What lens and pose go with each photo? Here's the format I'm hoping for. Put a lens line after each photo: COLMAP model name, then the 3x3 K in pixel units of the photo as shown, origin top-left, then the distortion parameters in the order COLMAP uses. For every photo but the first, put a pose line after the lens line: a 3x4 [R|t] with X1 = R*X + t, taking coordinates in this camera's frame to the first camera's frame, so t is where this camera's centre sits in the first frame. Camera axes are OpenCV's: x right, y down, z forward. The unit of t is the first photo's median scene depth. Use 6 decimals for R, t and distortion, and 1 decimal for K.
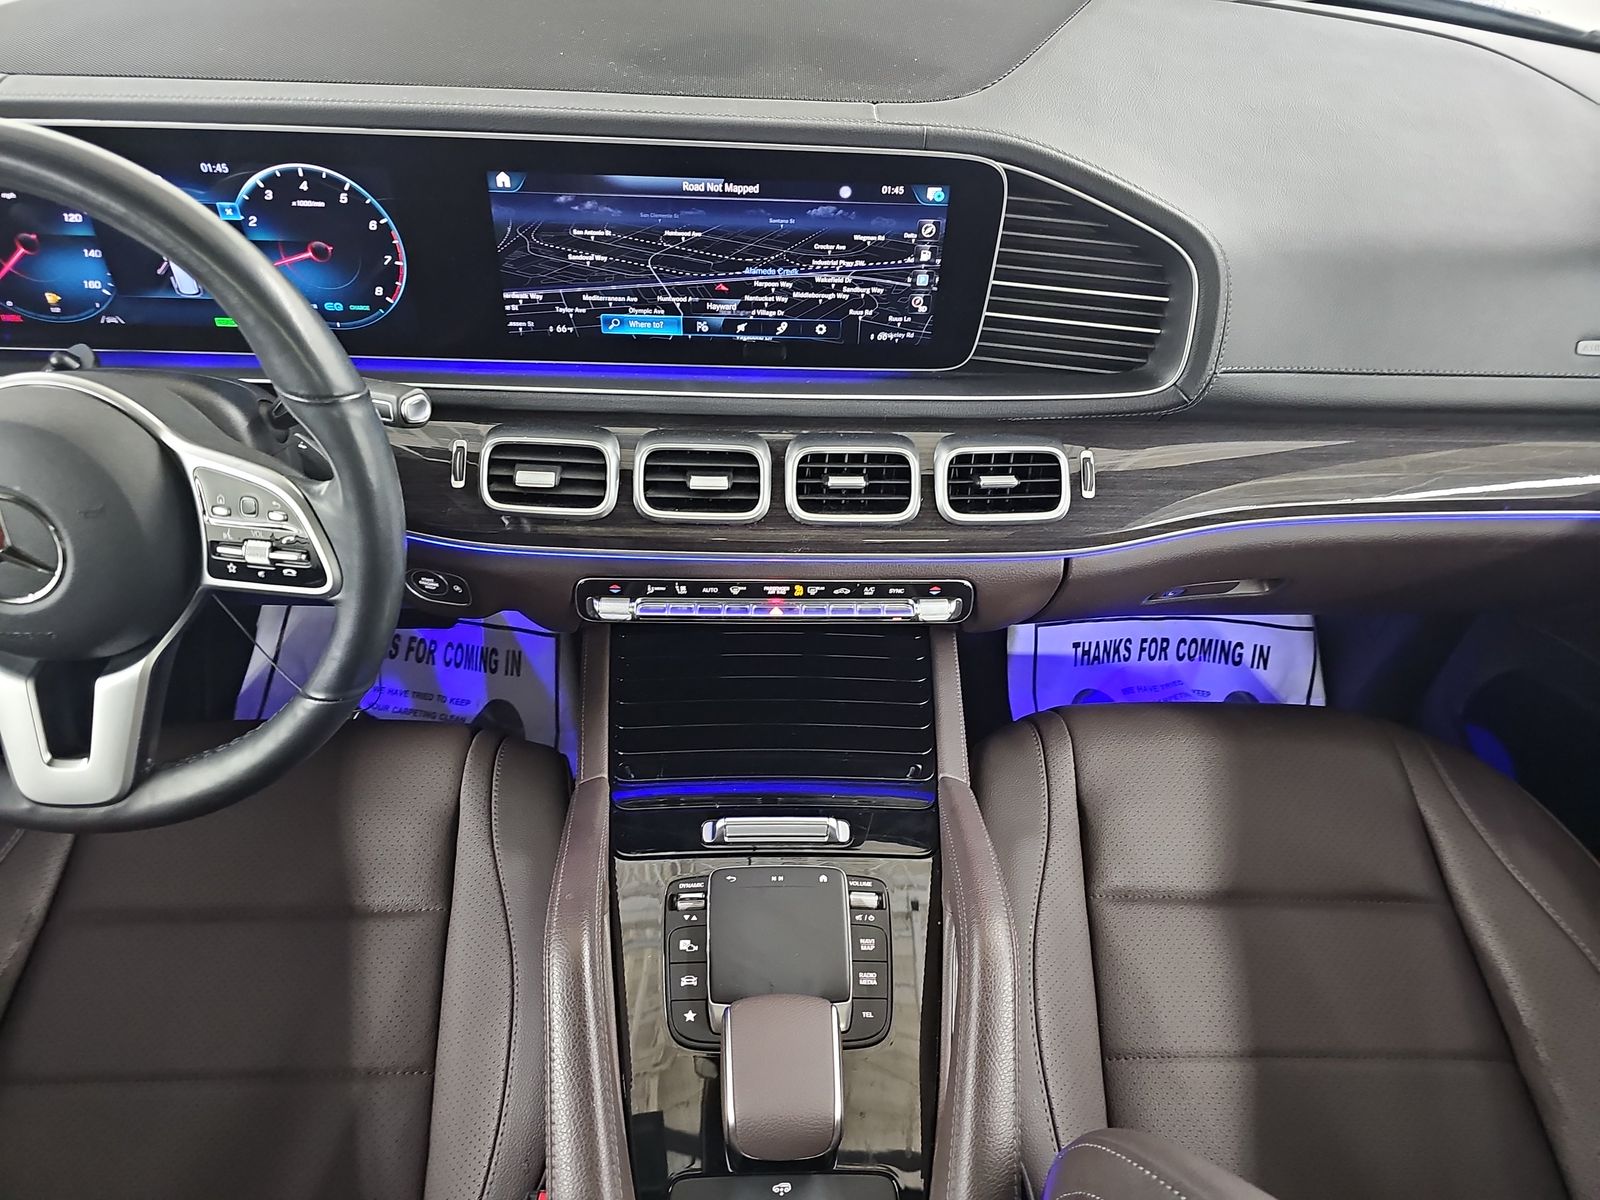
lens RADIAL K [[1059.6, 0, 802.4], [0, 1059.6, 608.5], [0, 0, 1]] dist [0.039021, -0.037579]
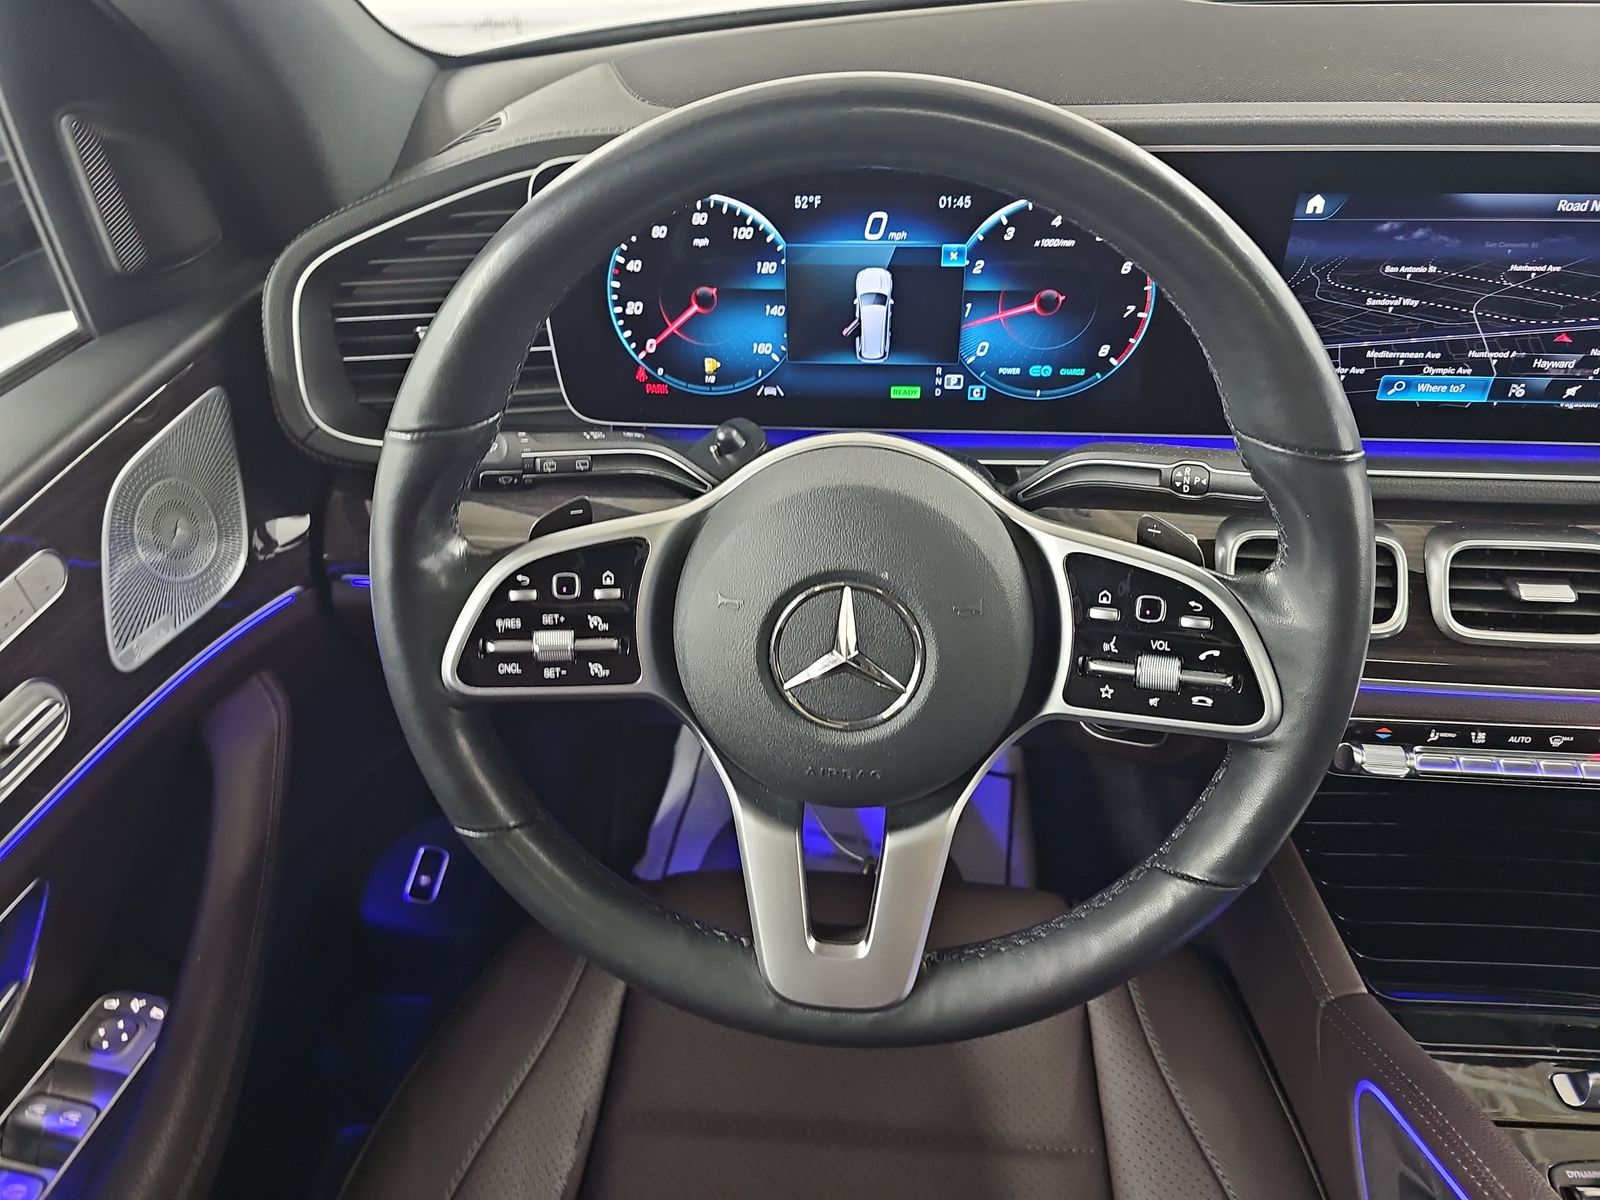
lens RADIAL K [[1059.6, 0, 789.7], [0, 1059.6, 603.1], [0, 0, 1]] dist [0.039021, -0.037579]
pose [[0.989491, 0.021188, -0.143036, -0.516658], [-0.038993, 0.991659, -0.122852, -0.000295], [0.139240, 0.127139, 0.982063, 0.203313]]
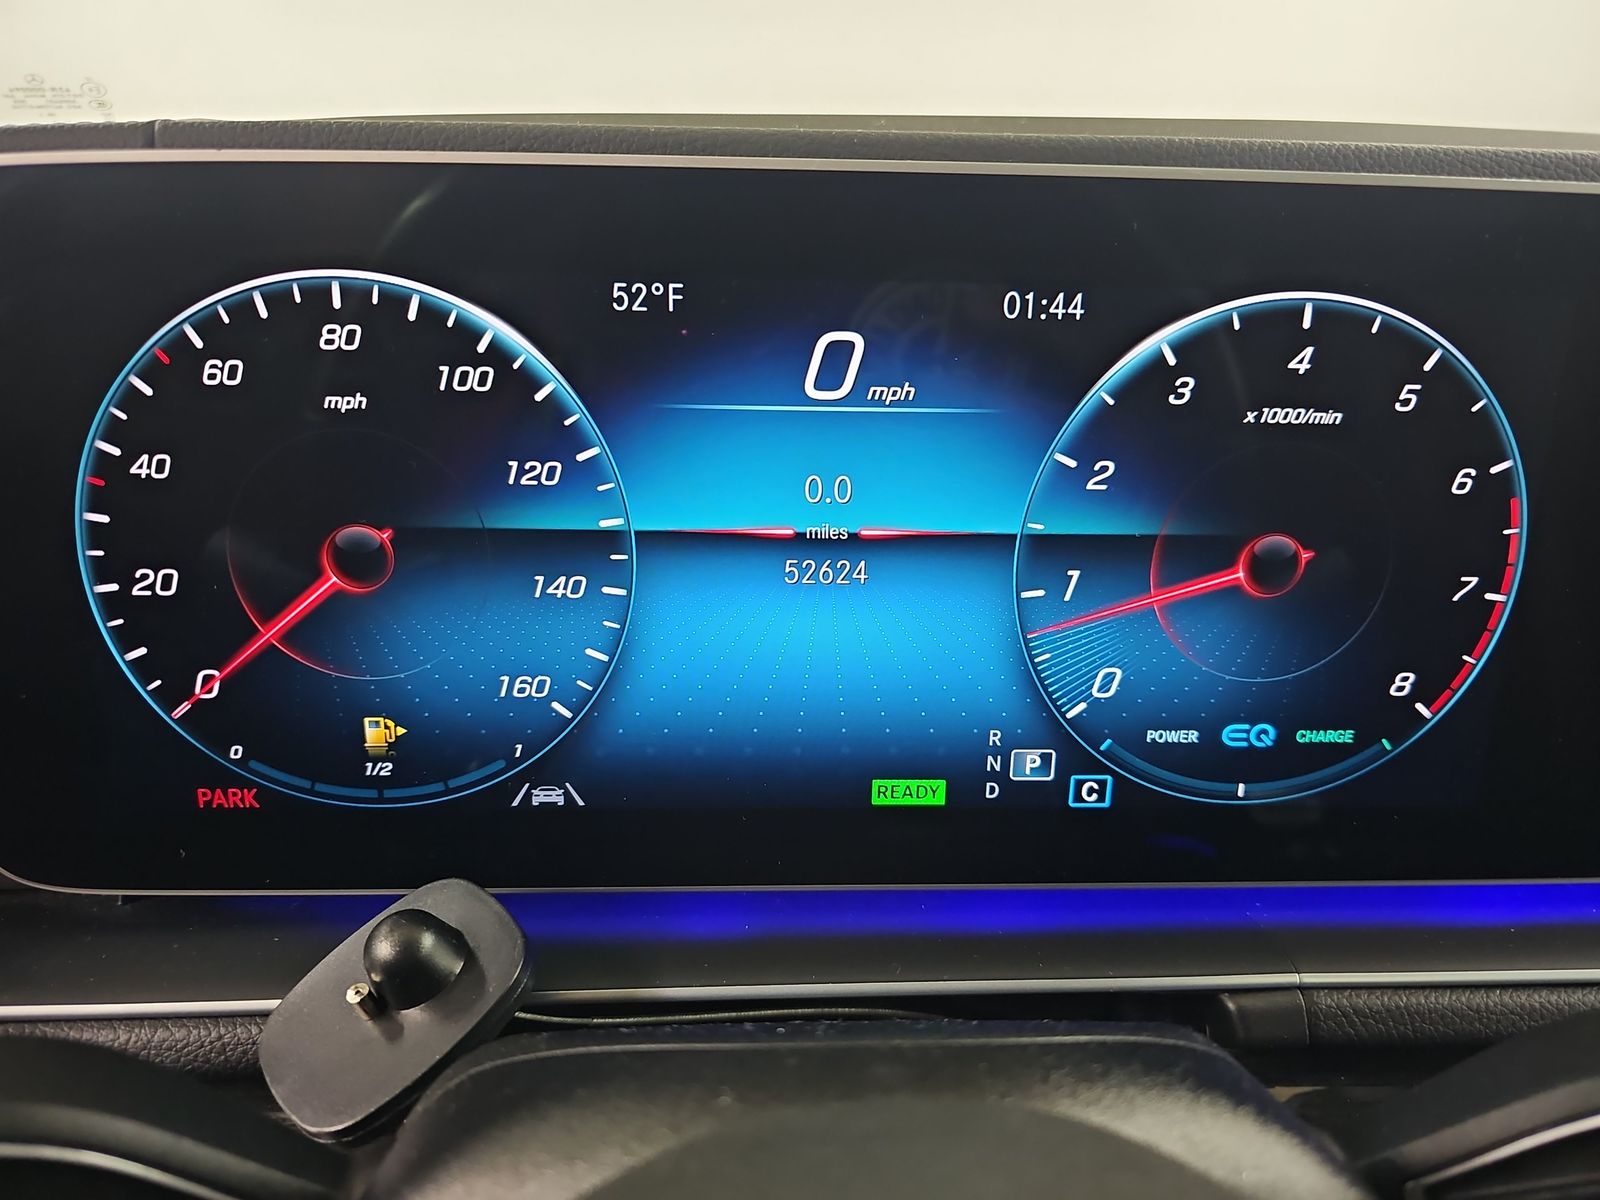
lens RADIAL K [[1059.6, 0, 787.1], [0, 1059.6, 611.0], [0, 0, 1]] dist [0.039021, -0.037579]
pose [[0.999507, -0.022316, 0.022090, -0.592424], [0.029216, 0.918739, -0.393782, -0.198330], [-0.011508, 0.394234, 0.918938, 0.705007]]
